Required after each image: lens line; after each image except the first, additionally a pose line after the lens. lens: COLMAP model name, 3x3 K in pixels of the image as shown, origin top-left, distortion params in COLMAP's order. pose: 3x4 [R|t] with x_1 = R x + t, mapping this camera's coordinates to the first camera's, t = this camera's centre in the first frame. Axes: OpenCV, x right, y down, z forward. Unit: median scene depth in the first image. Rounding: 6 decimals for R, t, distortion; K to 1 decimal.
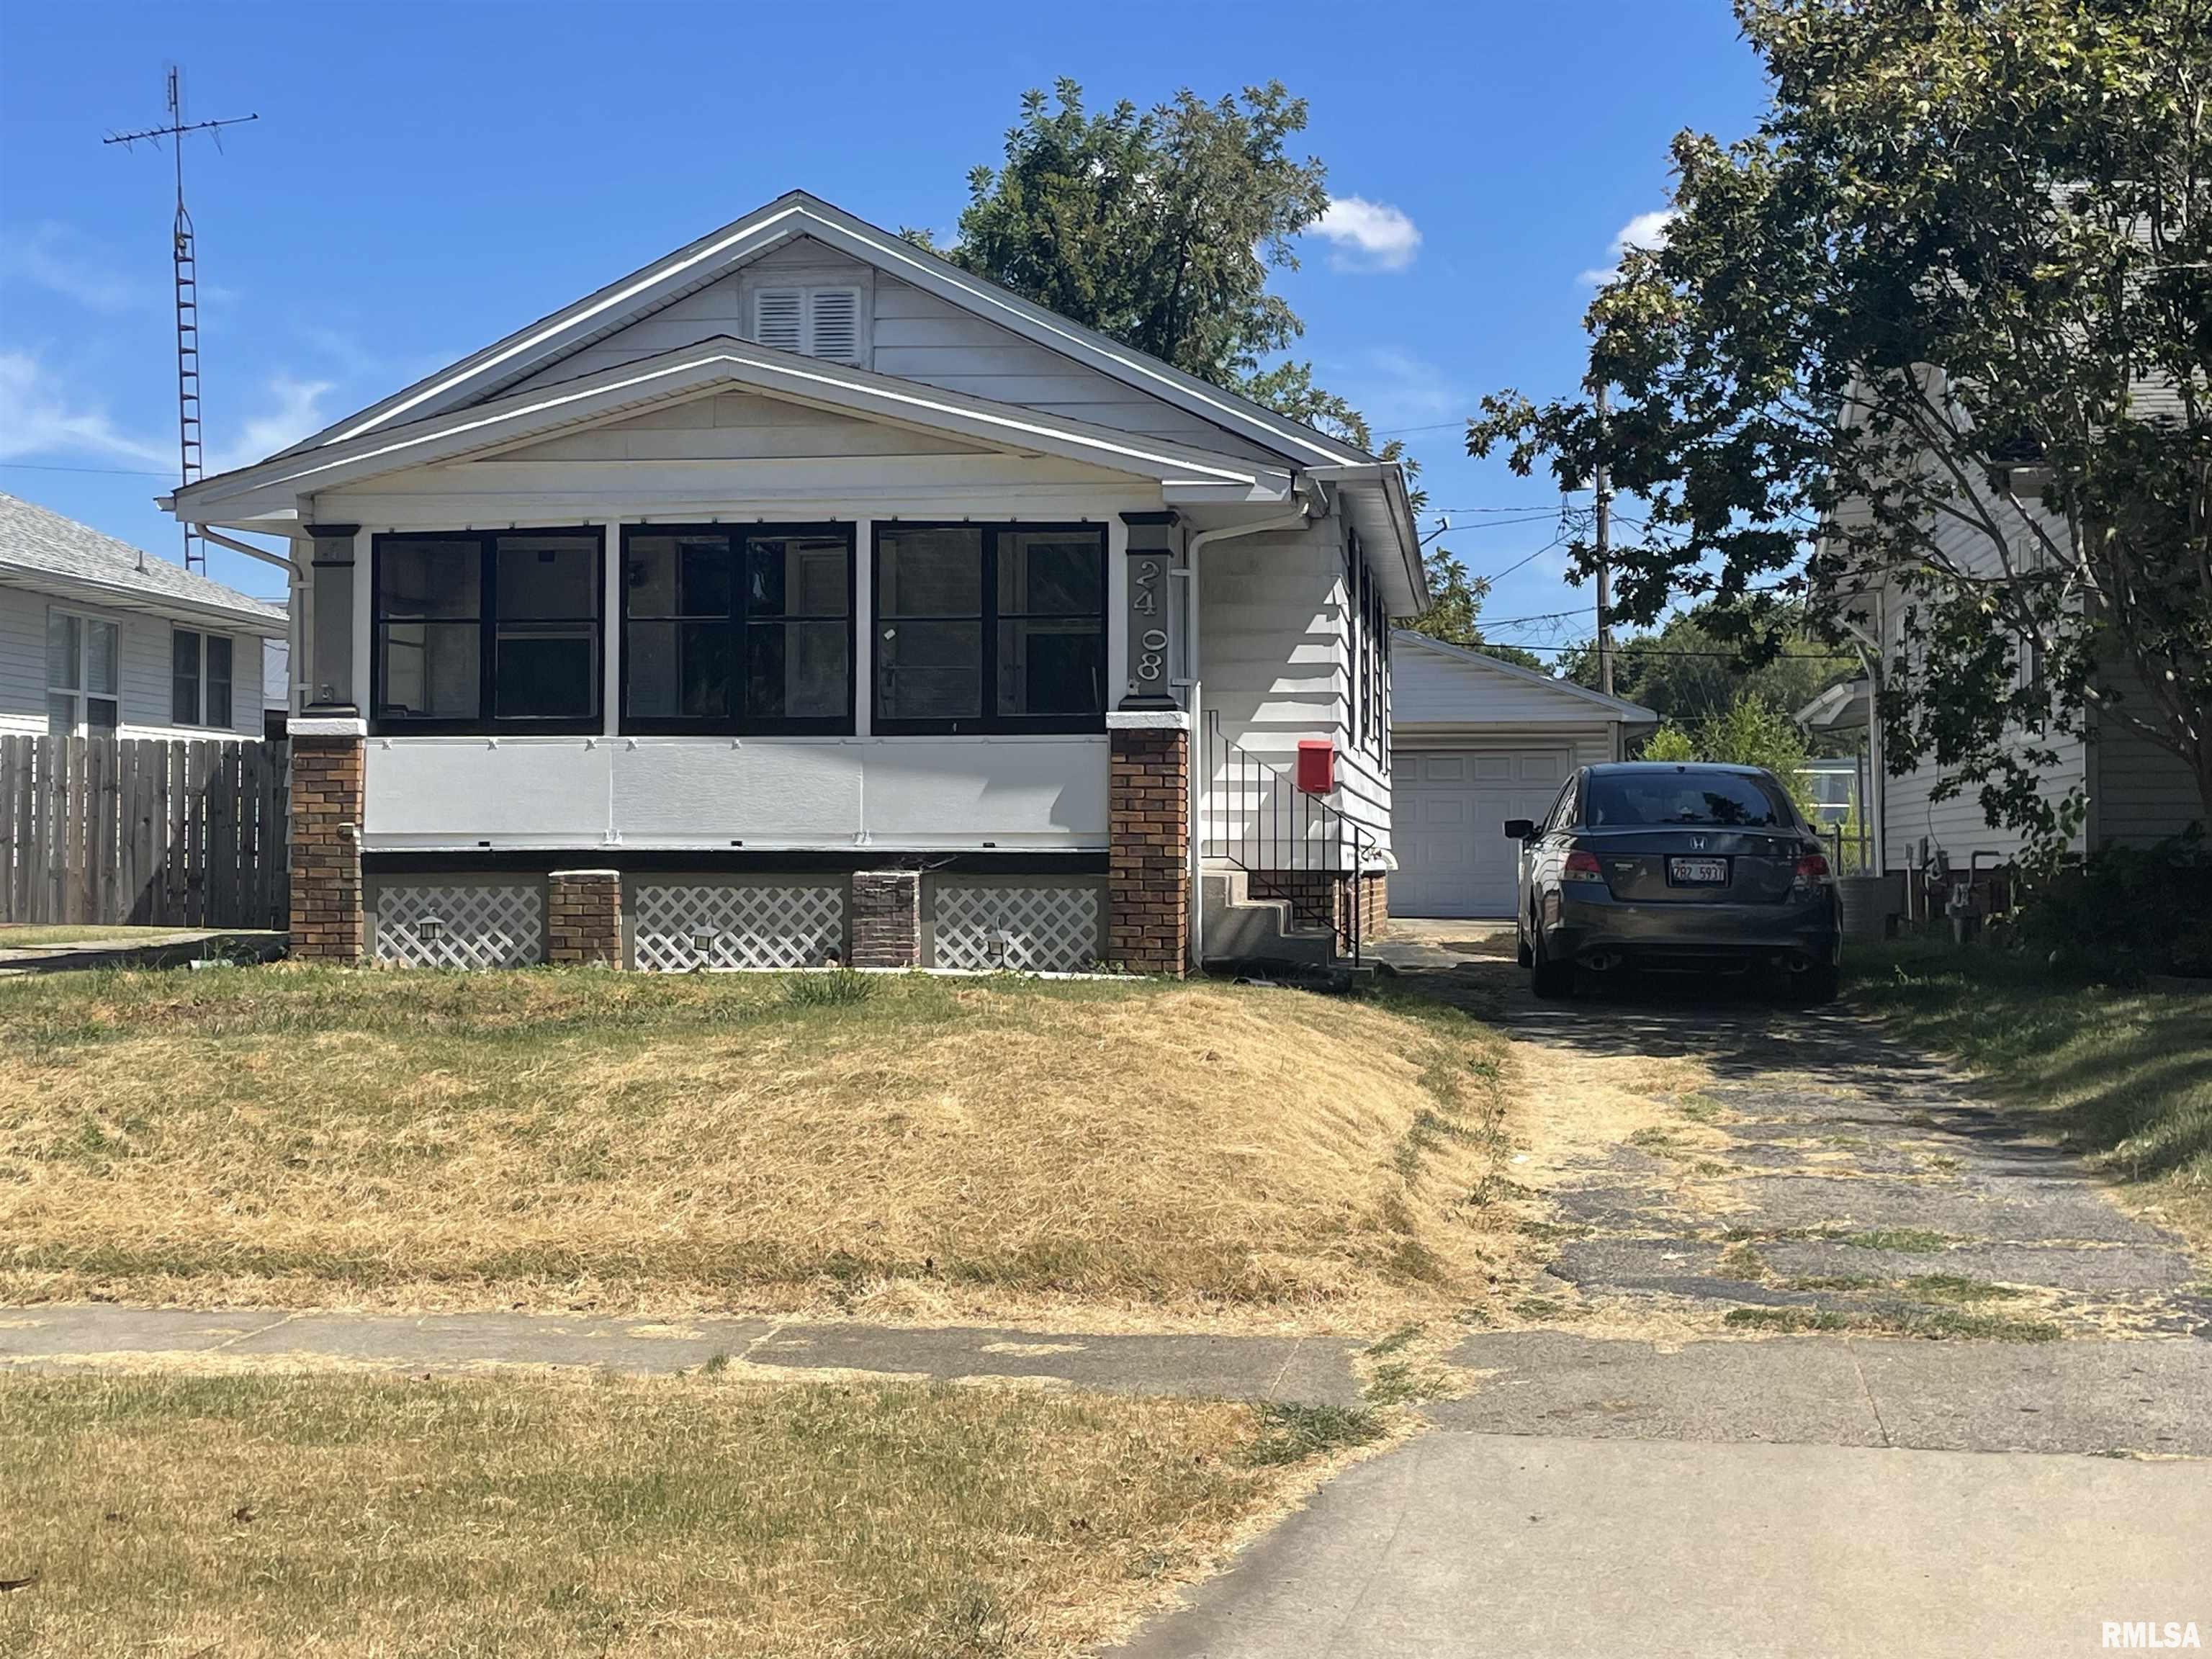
lens RADIAL K [[3120.1, 0, 1106.0], [0, 3120.1, 829.5], [0, 0, 1]] dist [0.123707, 0.004438]
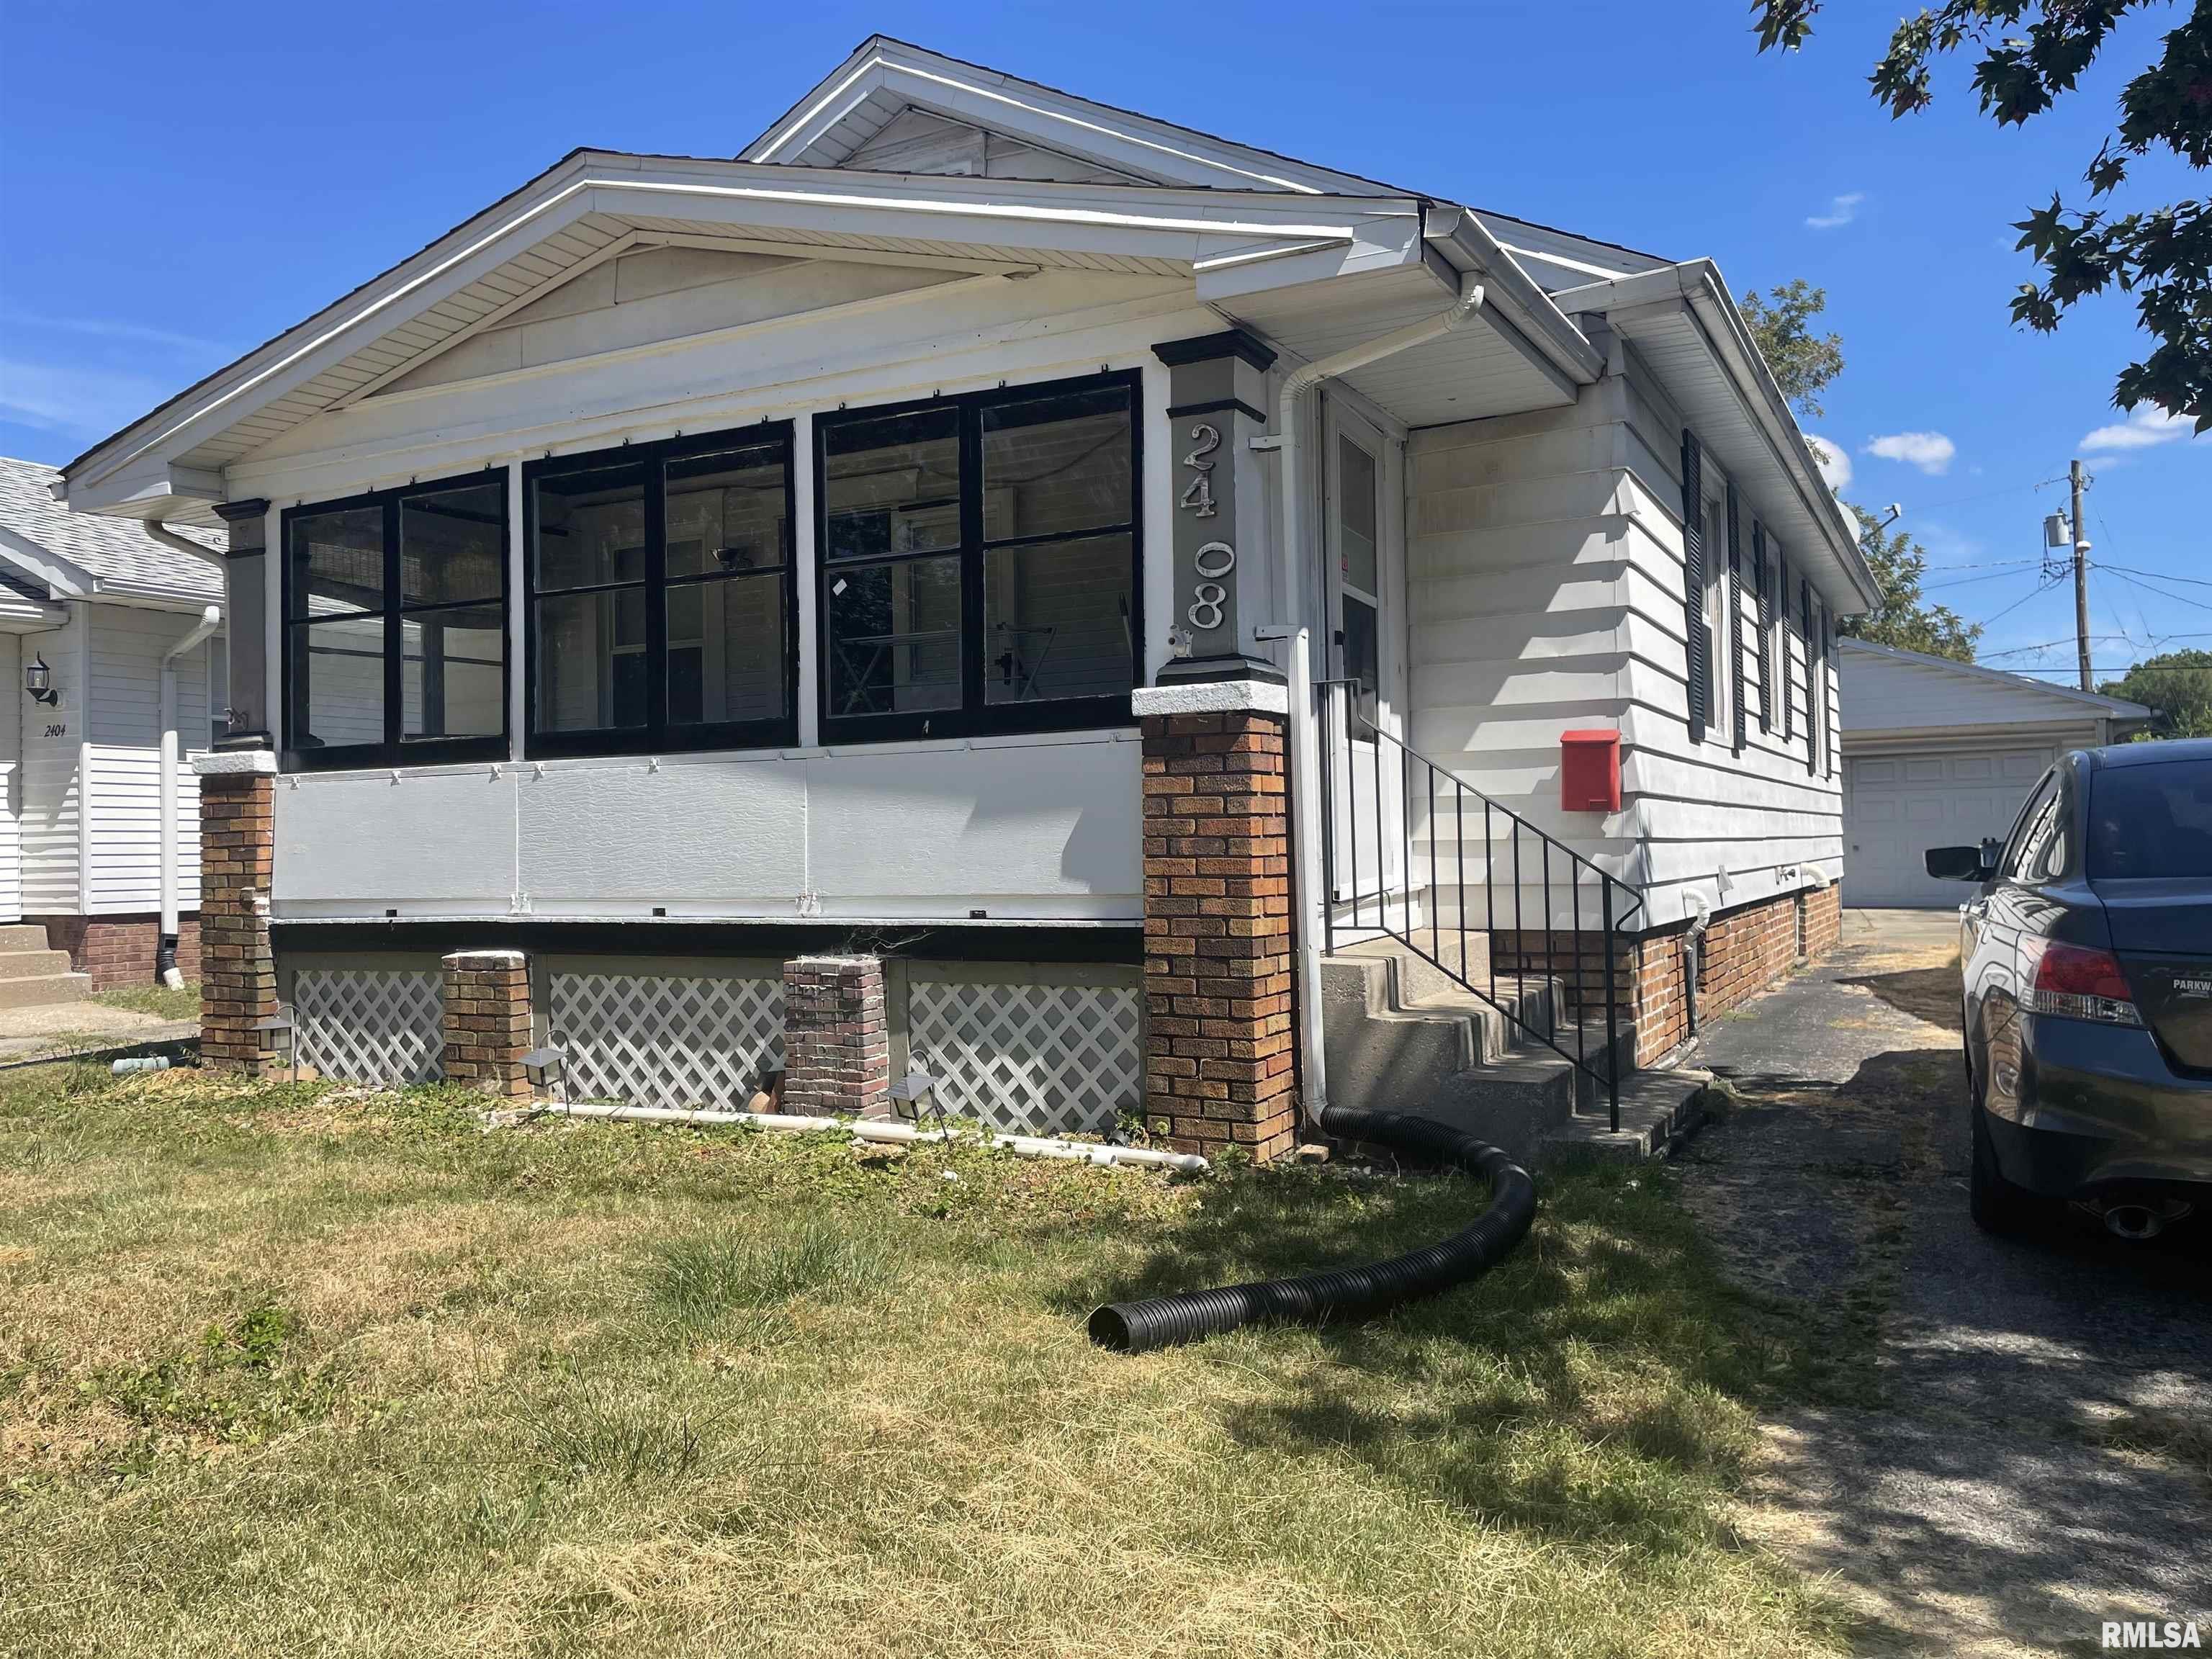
lens RADIAL K [[1674.6, 0, 1122.2], [0, 1674.6, 818.1], [0, 0, 1]] dist [0.099326, -0.127583]
pose [[0.937425, -0.025001, -0.347289, 0.104037], [0.024098, 0.999686, -0.006918, -0.010999], [0.347353, -0.001884, 0.937733, 0.690248]]
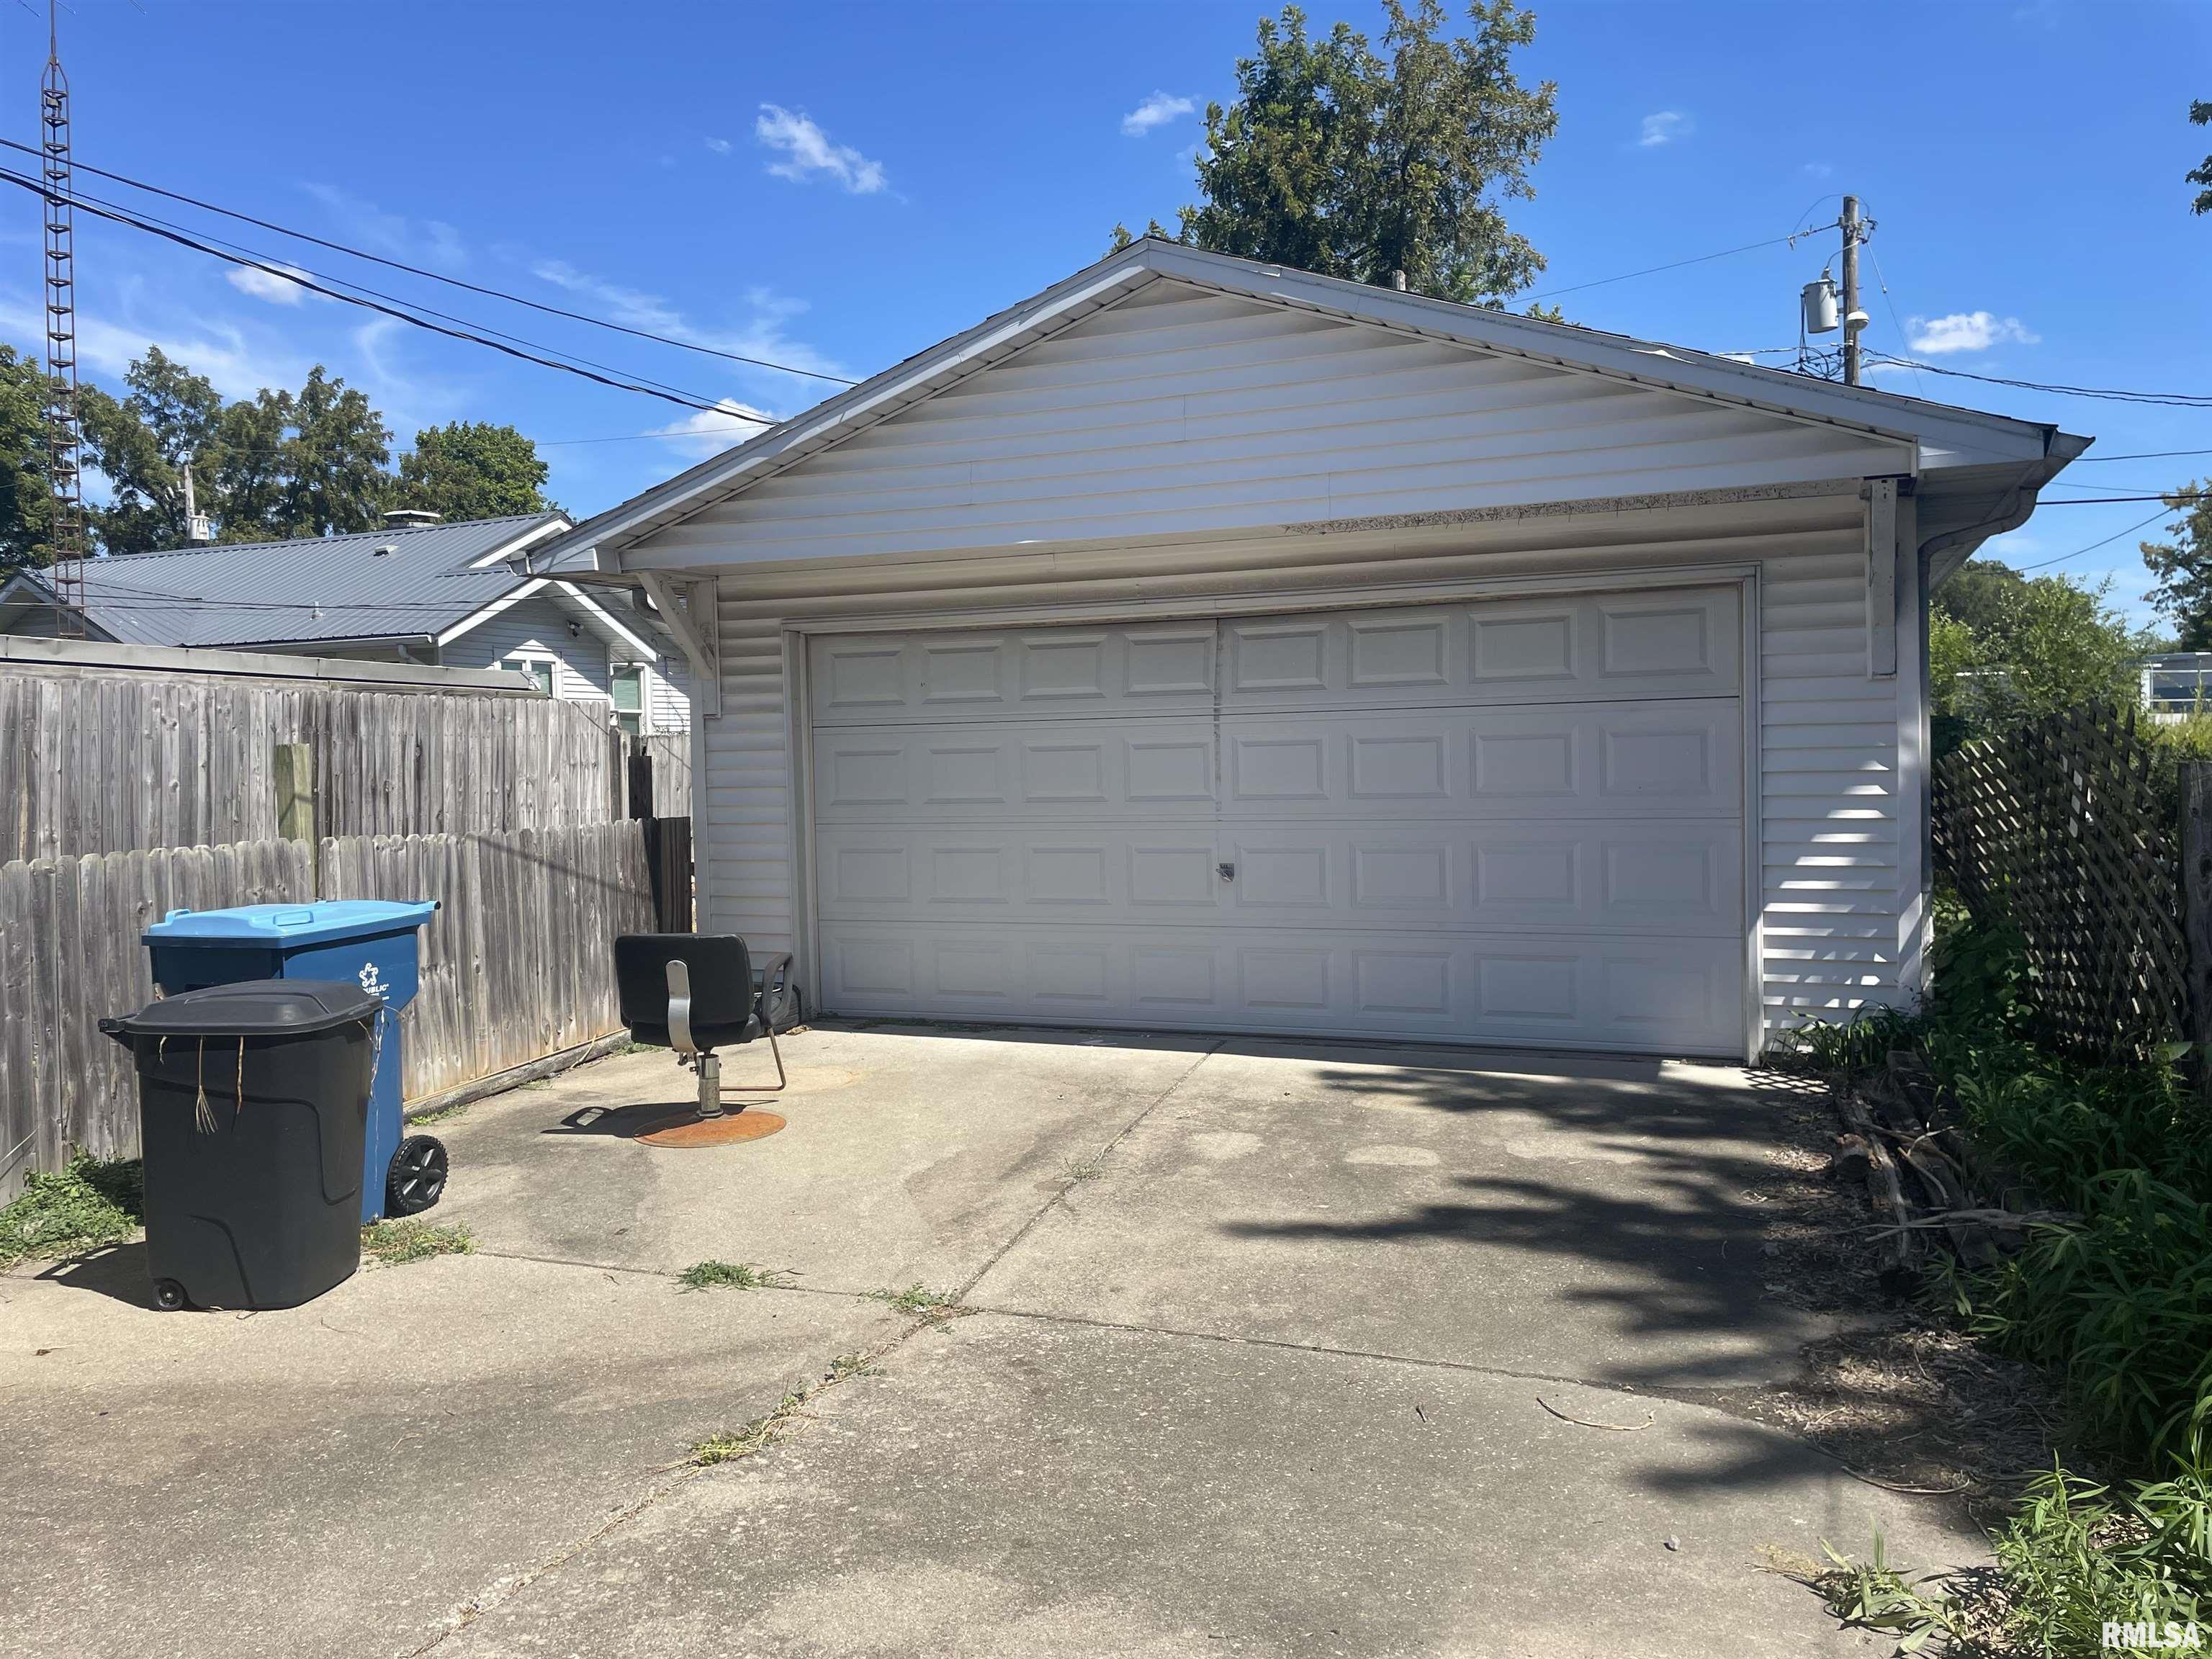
lens RADIAL K [[1674.6, 0, 1122.2], [0, 1674.6, 818.1], [0, 0, 1]] dist [0.099326, -0.127583]
pose [[0.969544, -0.005971, -0.244845, 0.243842], [0.018920, 0.998541, 0.050568, -0.019497], [0.244186, -0.053661, 0.968243, 1.529464]]
